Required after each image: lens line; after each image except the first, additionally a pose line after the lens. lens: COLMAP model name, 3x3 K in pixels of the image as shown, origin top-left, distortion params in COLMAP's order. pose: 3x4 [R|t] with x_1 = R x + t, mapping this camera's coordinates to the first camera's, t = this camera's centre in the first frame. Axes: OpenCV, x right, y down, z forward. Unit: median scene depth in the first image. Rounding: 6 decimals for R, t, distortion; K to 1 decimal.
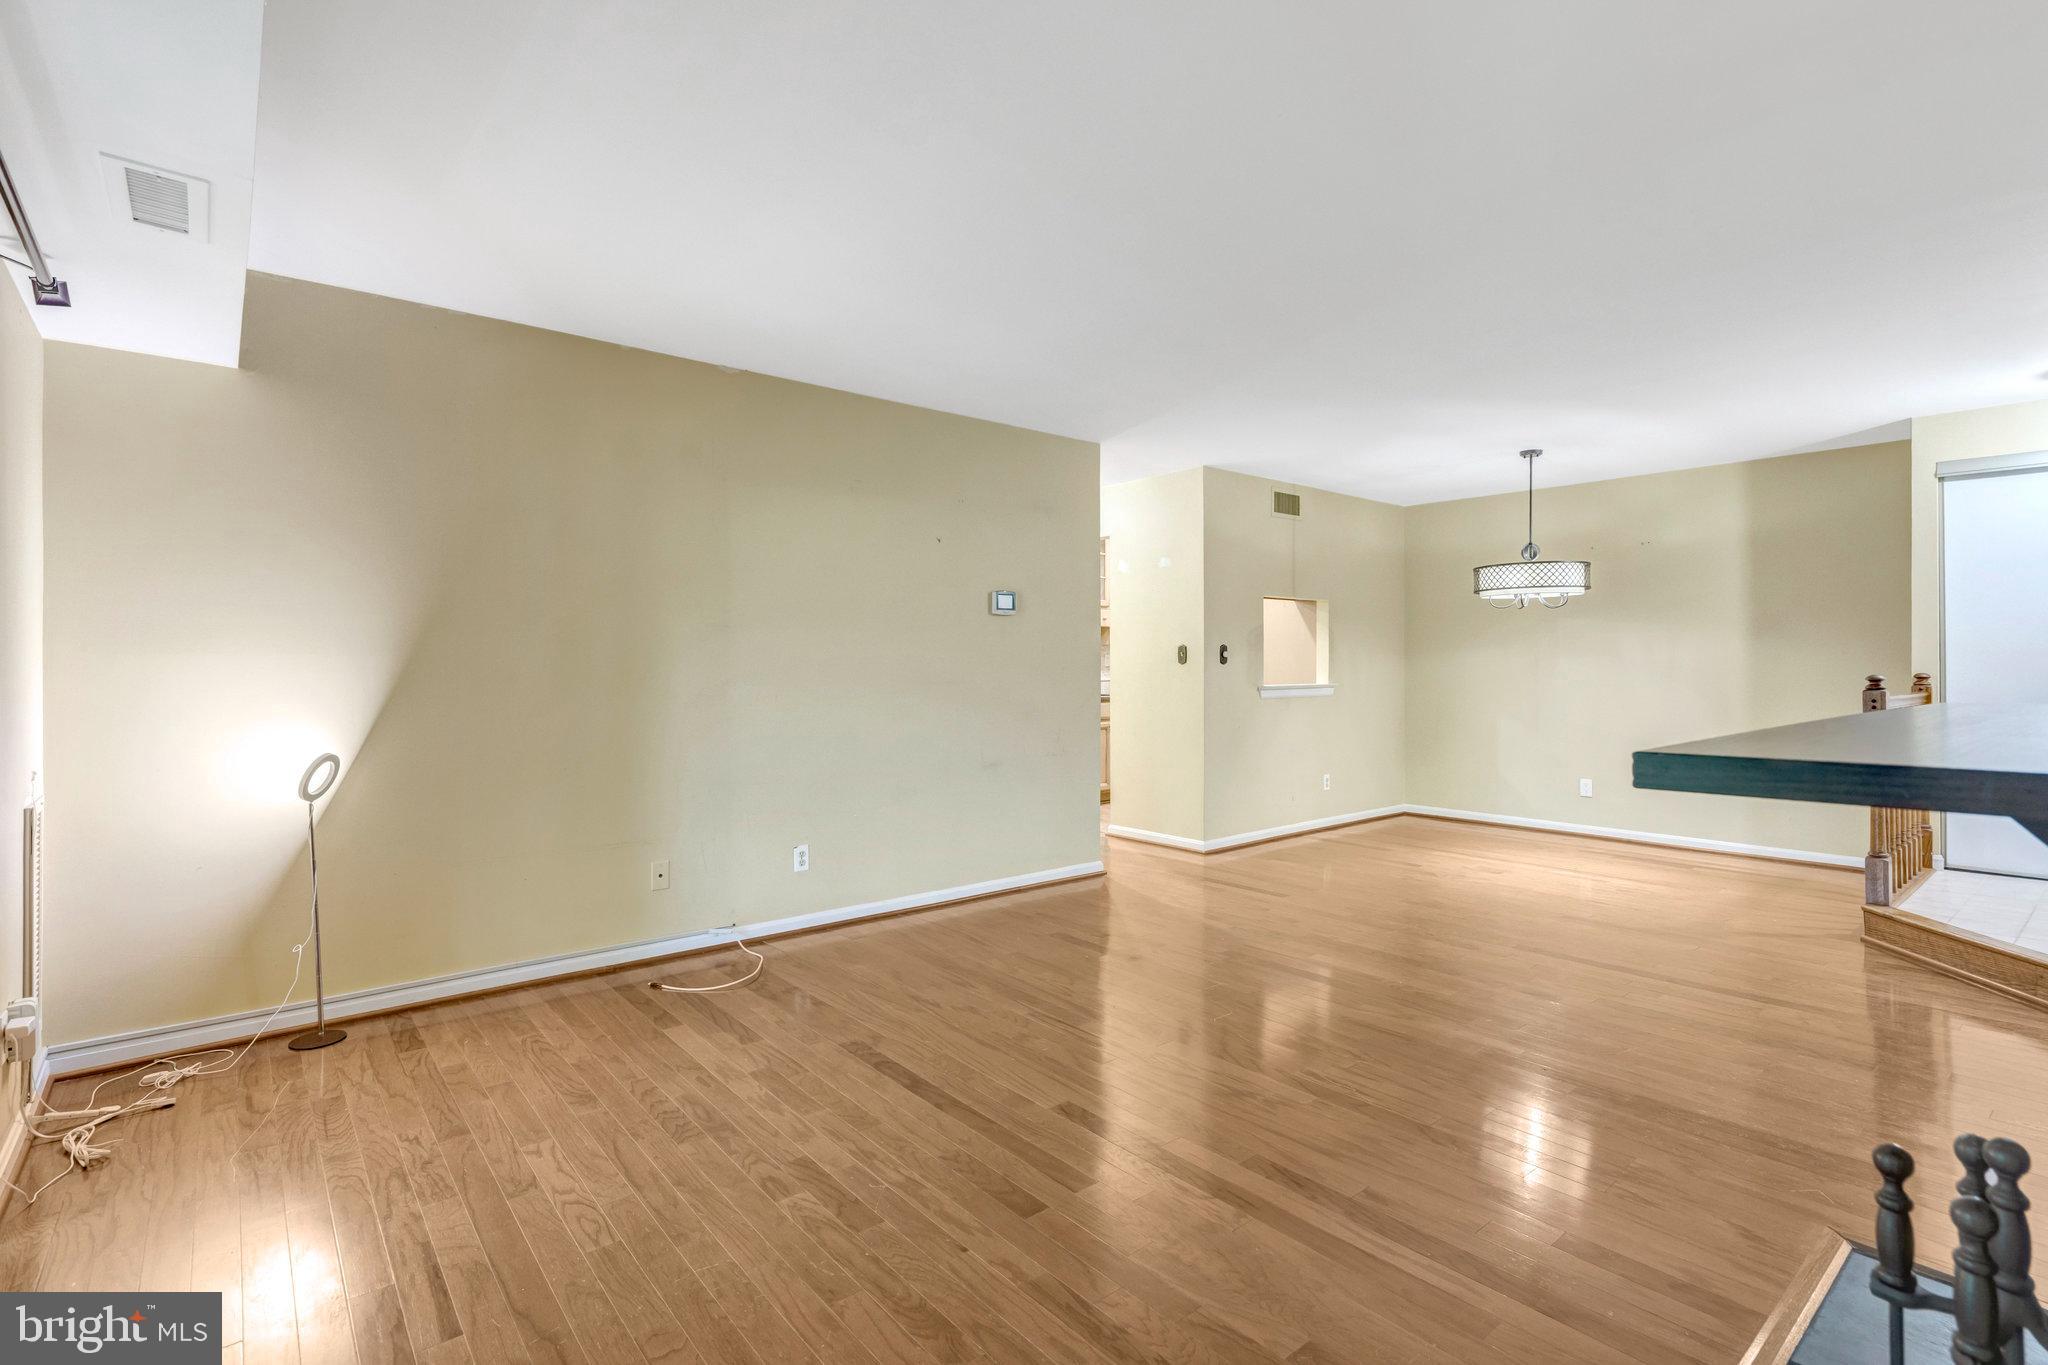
lens RADIAL K [[941.0, 0, 1022.8], [0, 941.0, 674.5], [0, 0, 1]] dist [0.003167, 0.000325]
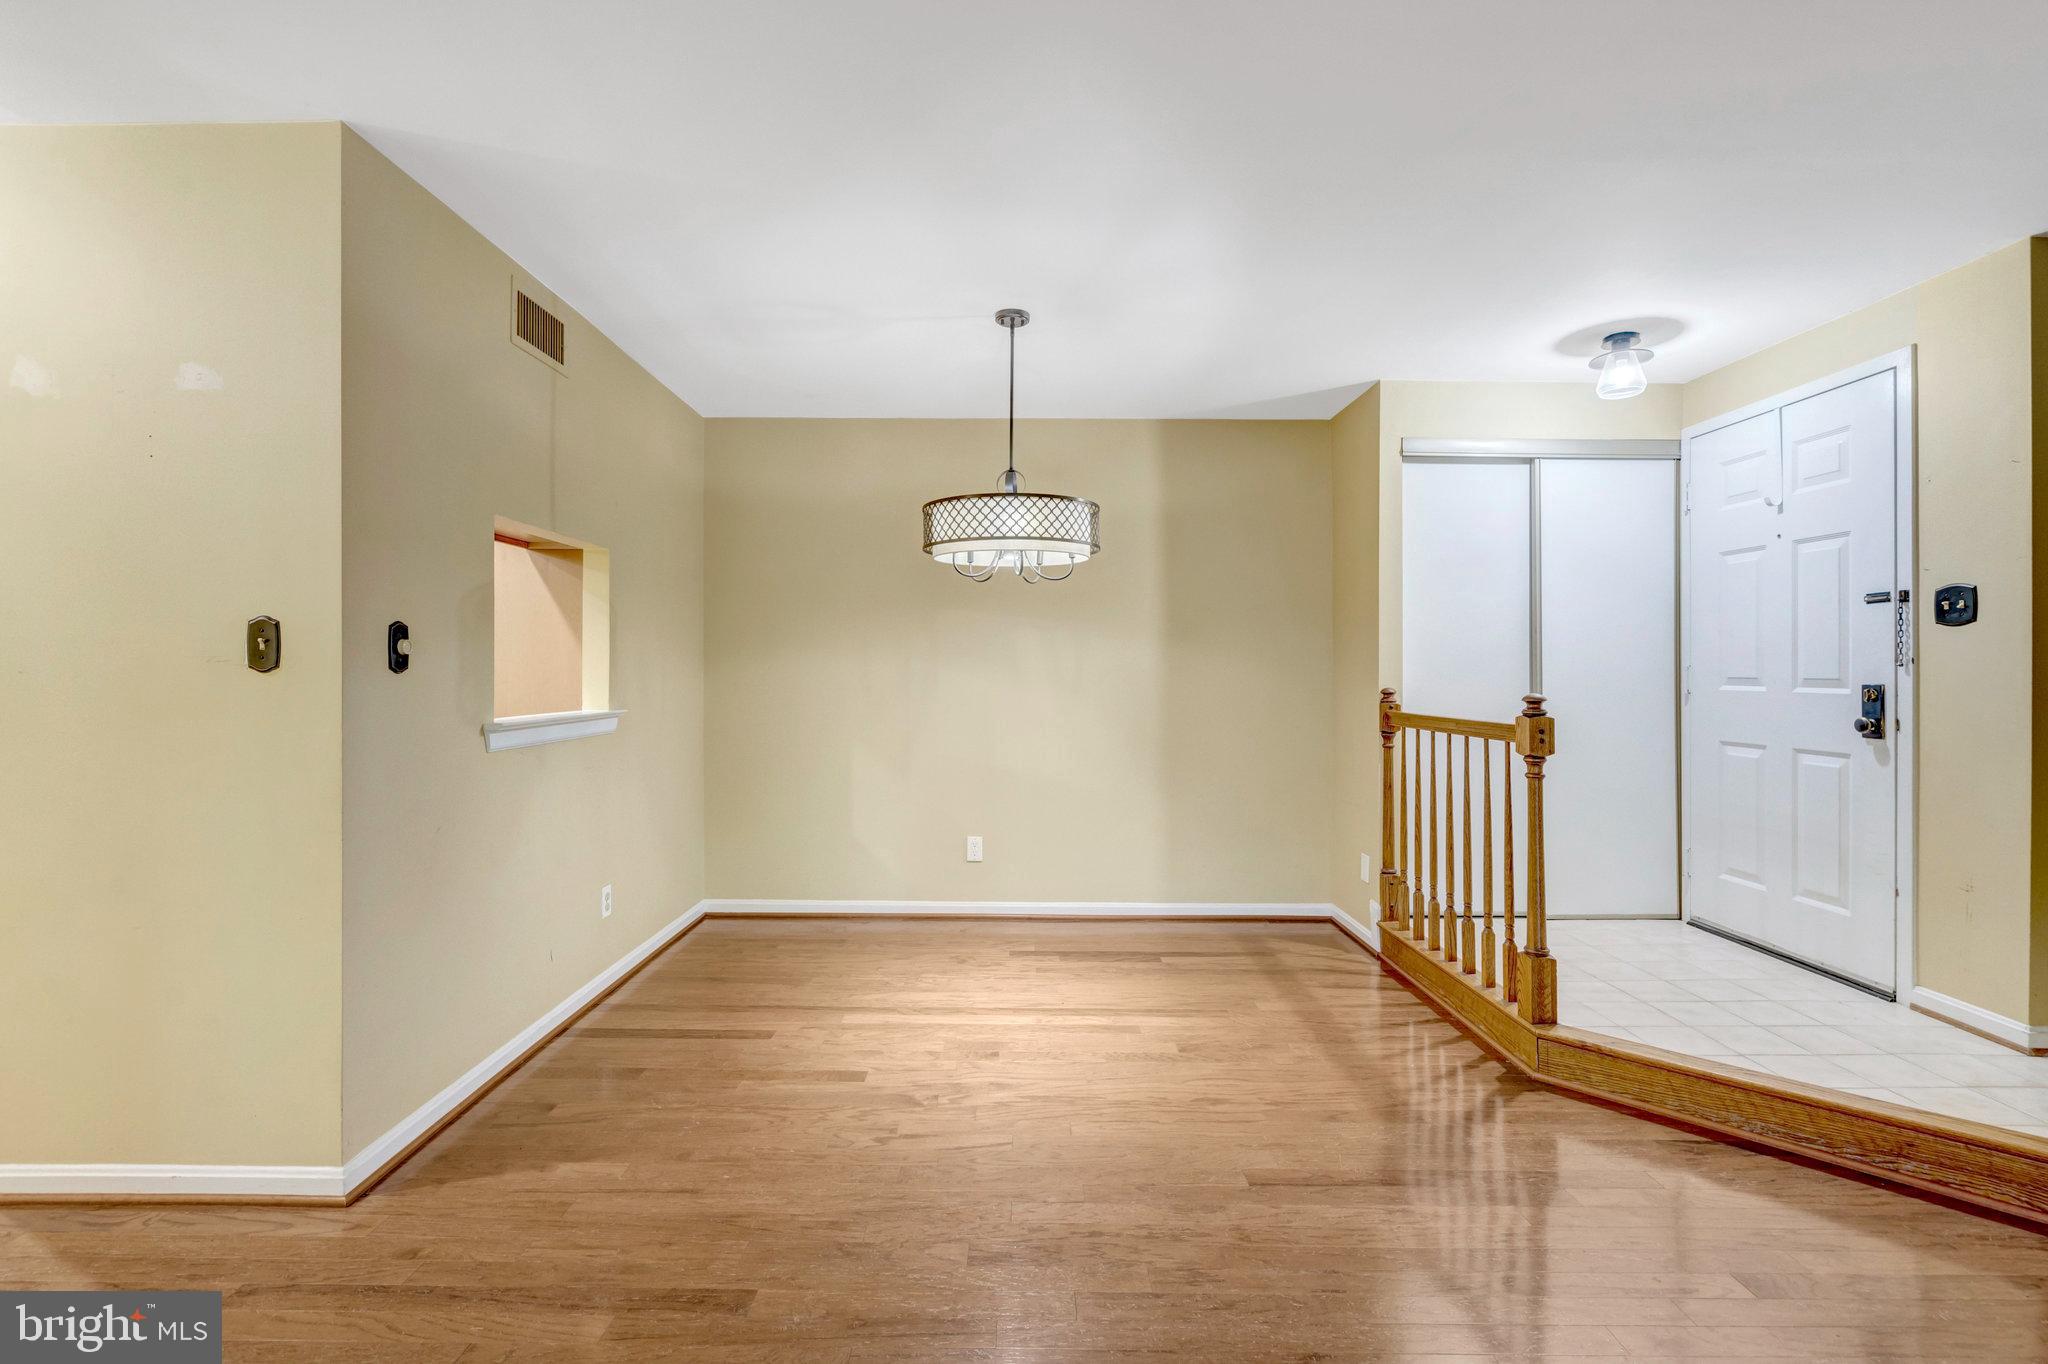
lens RADIAL K [[941.0, 0, 1028.1], [0, 941.0, 677.2], [0, 0, 1]] dist [0.003167, 0.000325]
pose [[0.644147, 0.001576, 0.764900, 0.086884], [0.004170, 0.999976, -0.005572, -0.006067], [-0.764890, 0.006779, 0.644125, 0.566426]]
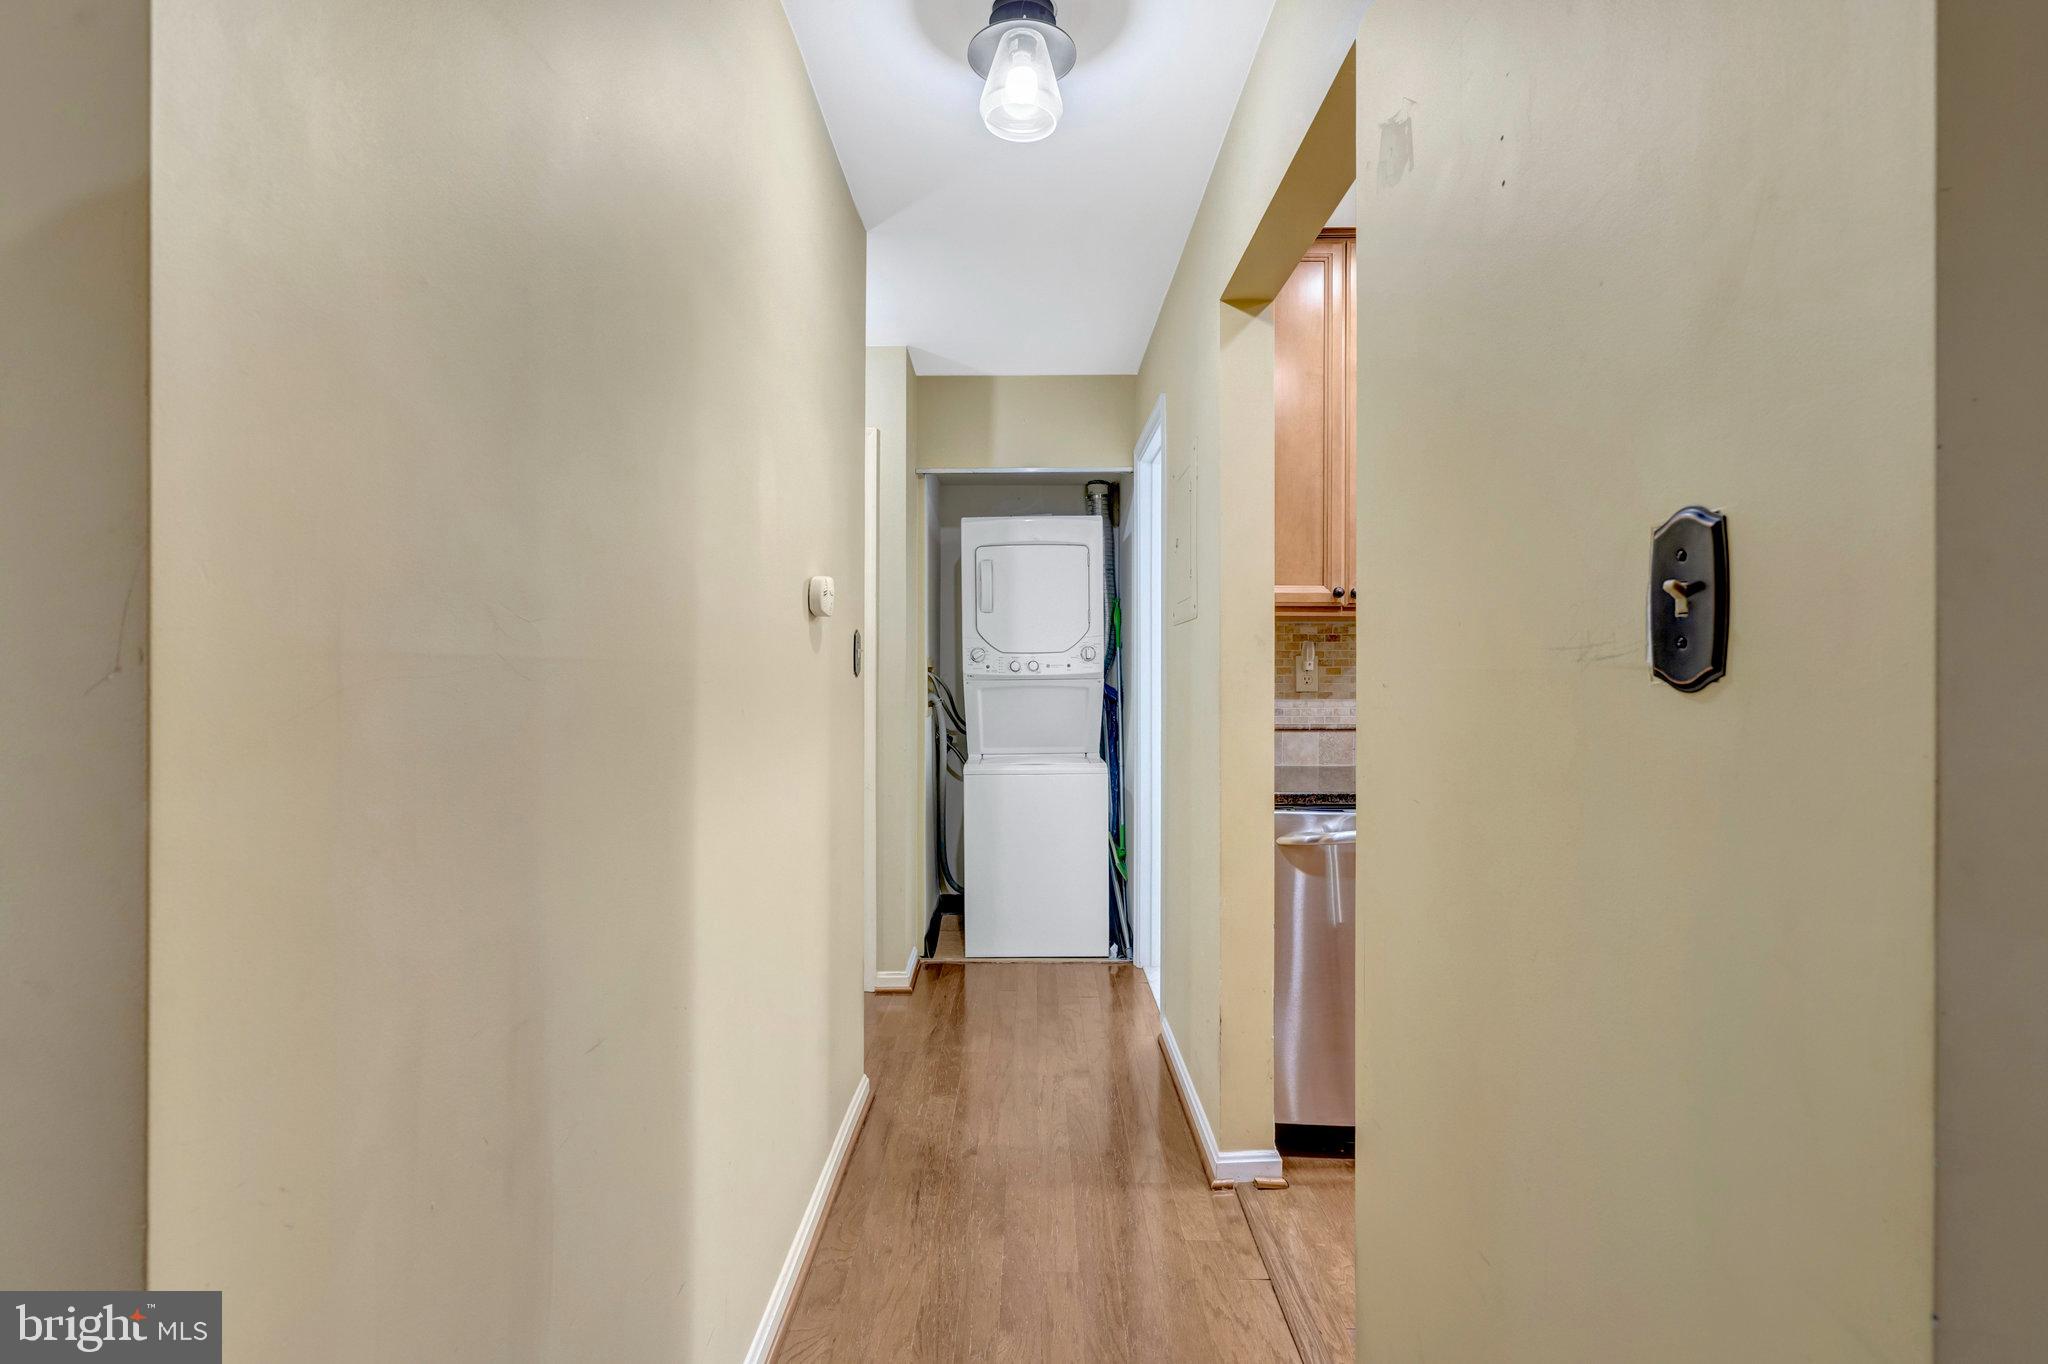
lens RADIAL K [[941.0, 0, 1023.8], [0, 941.0, 681.7], [0, 0, 1]] dist [0.003167, 0.000325]
pose [[0.761419, 0.003374, -0.648251, 0.179851], [-0.004326, 0.999991, 0.000123, -0.011460], [0.648246, 0.002711, 0.761426, 0.864296]]
